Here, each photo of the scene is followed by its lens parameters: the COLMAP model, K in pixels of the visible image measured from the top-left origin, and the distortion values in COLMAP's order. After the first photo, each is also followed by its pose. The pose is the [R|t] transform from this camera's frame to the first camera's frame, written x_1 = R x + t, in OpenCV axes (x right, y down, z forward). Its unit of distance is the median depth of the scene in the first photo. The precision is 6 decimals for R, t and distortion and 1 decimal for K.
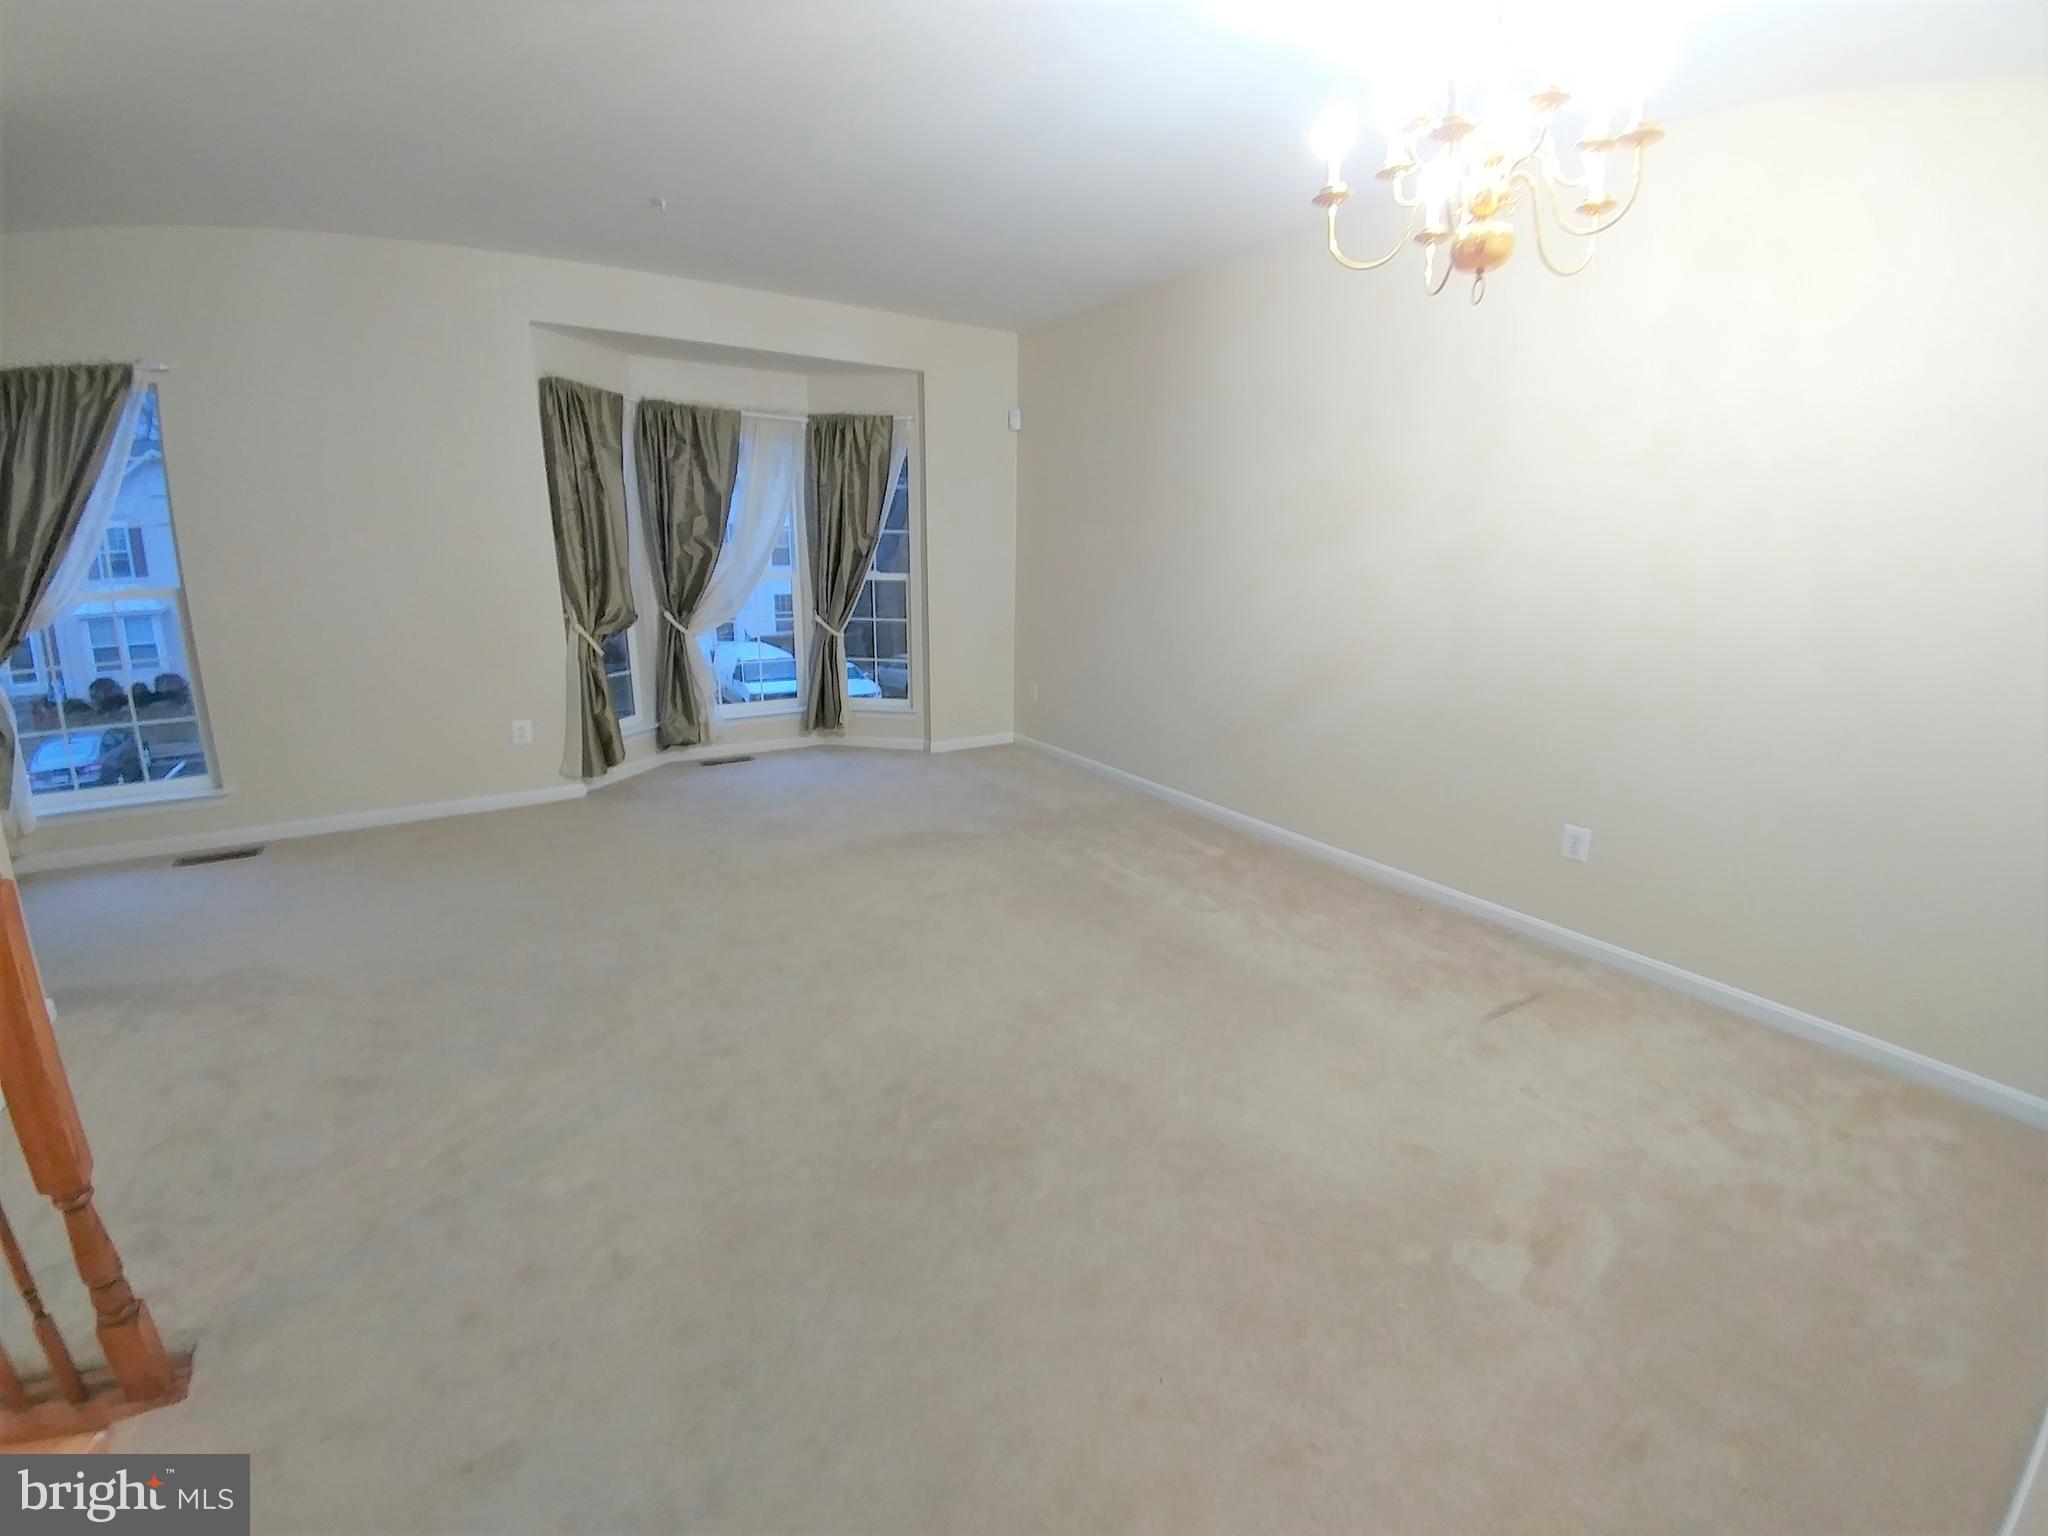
lens RADIAL K [[843.3, 0, 1017.2], [0, 843.3, 760.3], [0, 0, 1]] dist [0.001267, -0.032038]
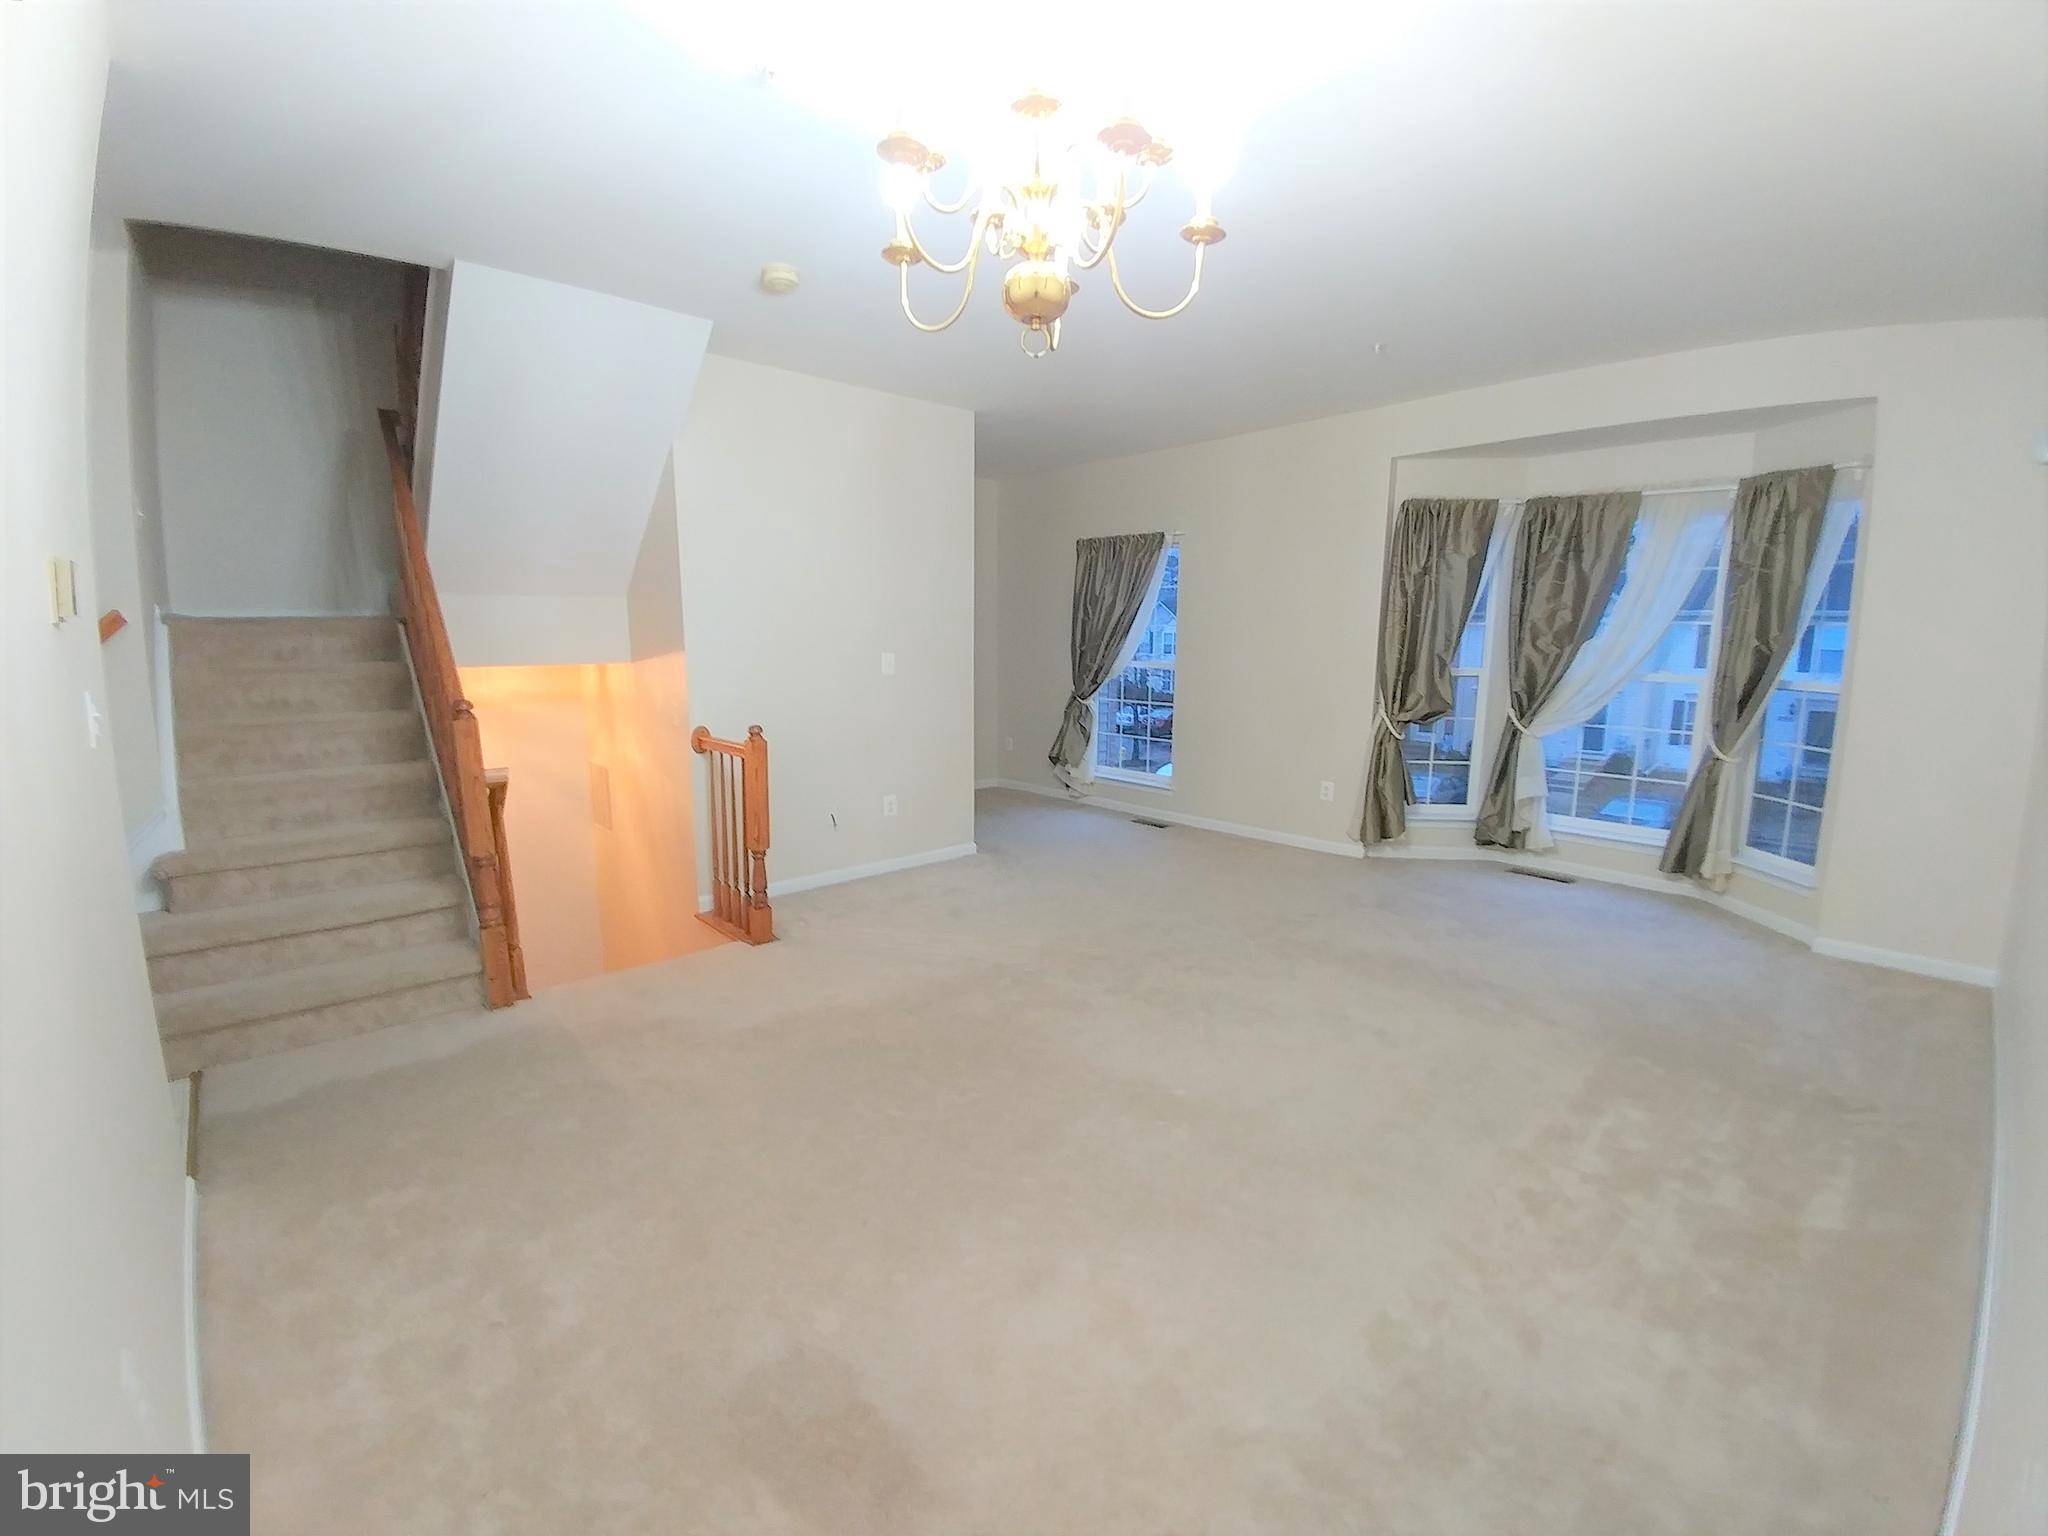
lens RADIAL K [[843.3, 0, 1017.2], [0, 843.3, 760.3], [0, 0, 1]] dist [0.001267, -0.032038]
pose [[0.155259, 0.130573, -0.979206, 0.461787], [-0.243227, 0.965765, 0.090216, -0.068098], [0.957463, 0.224162, 0.181702, 0.294139]]
